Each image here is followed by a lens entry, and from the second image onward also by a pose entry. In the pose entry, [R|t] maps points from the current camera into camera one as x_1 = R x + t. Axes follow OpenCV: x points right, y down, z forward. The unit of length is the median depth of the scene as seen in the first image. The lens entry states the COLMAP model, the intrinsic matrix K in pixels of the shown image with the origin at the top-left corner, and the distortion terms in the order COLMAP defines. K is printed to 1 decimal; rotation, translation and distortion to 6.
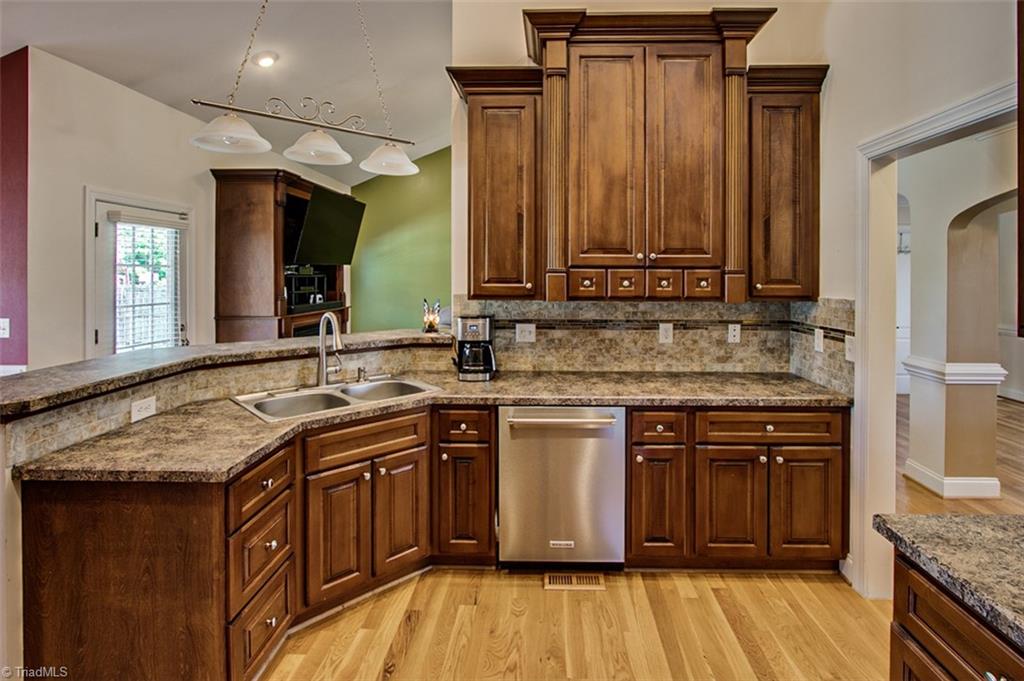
lens RADIAL K [[505.2, 0, 528.0], [0, 505.2, 276.7], [0, 0, 1]] dist [-0.001710, 0.000809]
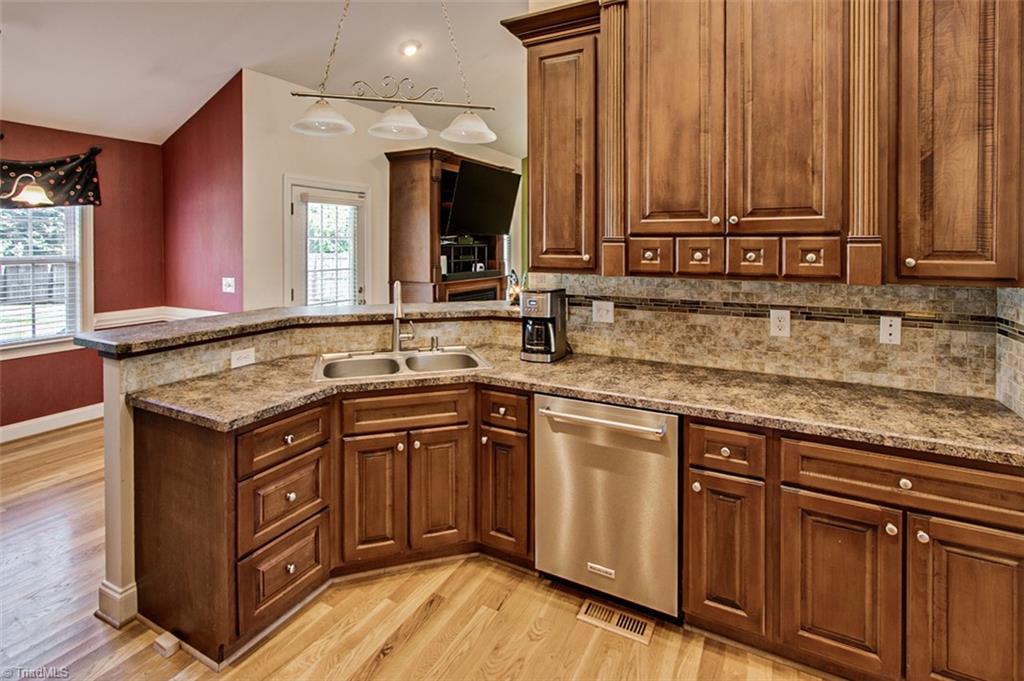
lens RADIAL K [[505.2, 0, 509.1], [0, 505.2, 247.6], [0, 0, 1]] dist [-0.001710, 0.000809]
pose [[0.891991, 0.000020, -0.452053, 0.282264], [0.001529, 0.999994, 0.003060, -0.001685], [0.452051, -0.003420, 0.891986, 0.179454]]
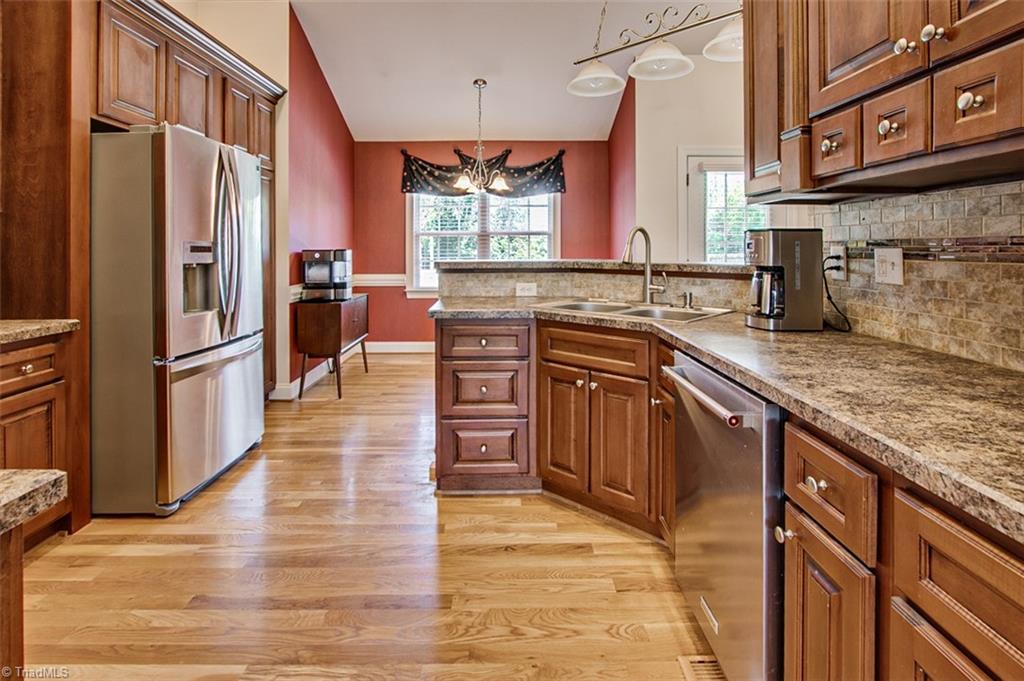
lens RADIAL K [[517.5, 0, 505.9], [0, 517.5, 244.0], [0, 0, 1]] dist [-0.014671, 0.002256]
pose [[0.034399, -0.011944, -0.999337, 0.584955], [-0.006316, 0.999906, -0.012168, 0.113446], [0.999388, 0.006730, 0.034321, 0.688002]]
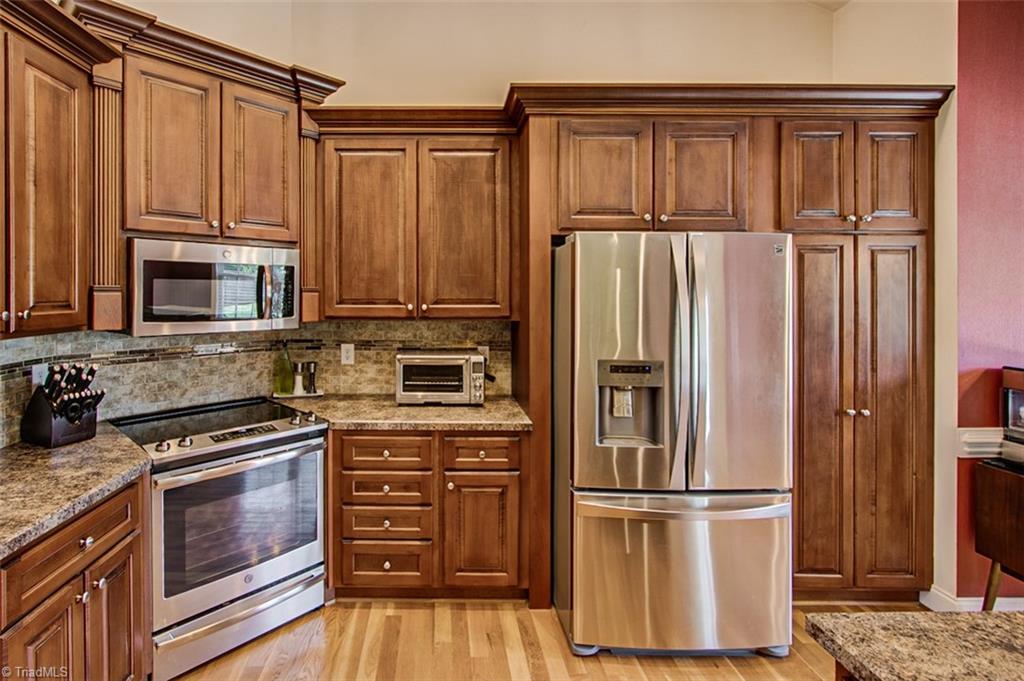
lens RADIAL K [[505.2, 0, 440.7], [0, 505.2, 291.7], [0, 0, 1]] dist [-0.001710, 0.000809]
pose [[-0.999541, -0.005678, -0.029743, -0.047968], [-0.005841, 0.999968, 0.005379, -0.004814], [0.029711, 0.005550, -0.999543, 0.926520]]
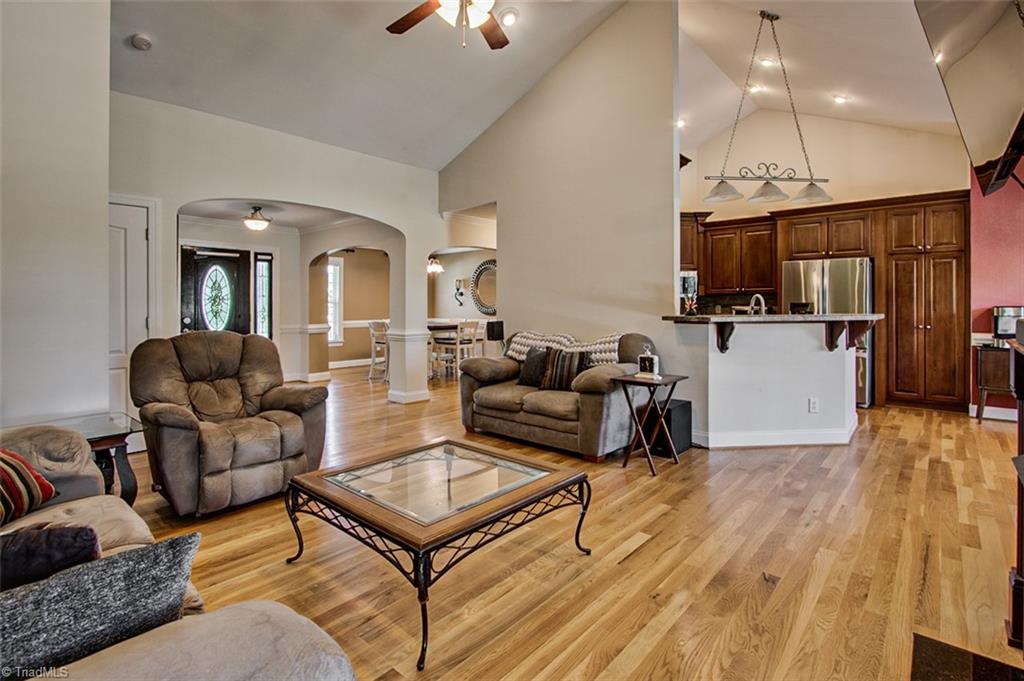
lens RADIAL K [[505.2, 0, 515.2], [0, 505.2, 308.1], [0, 0, 1]] dist [-0.001710, 0.000809]
pose [[-0.781400, -0.003466, 0.624020, -0.775149], [0.002830, 0.999955, 0.009098, 0.099831], [-0.624024, 0.008875, -0.781355, 2.810738]]
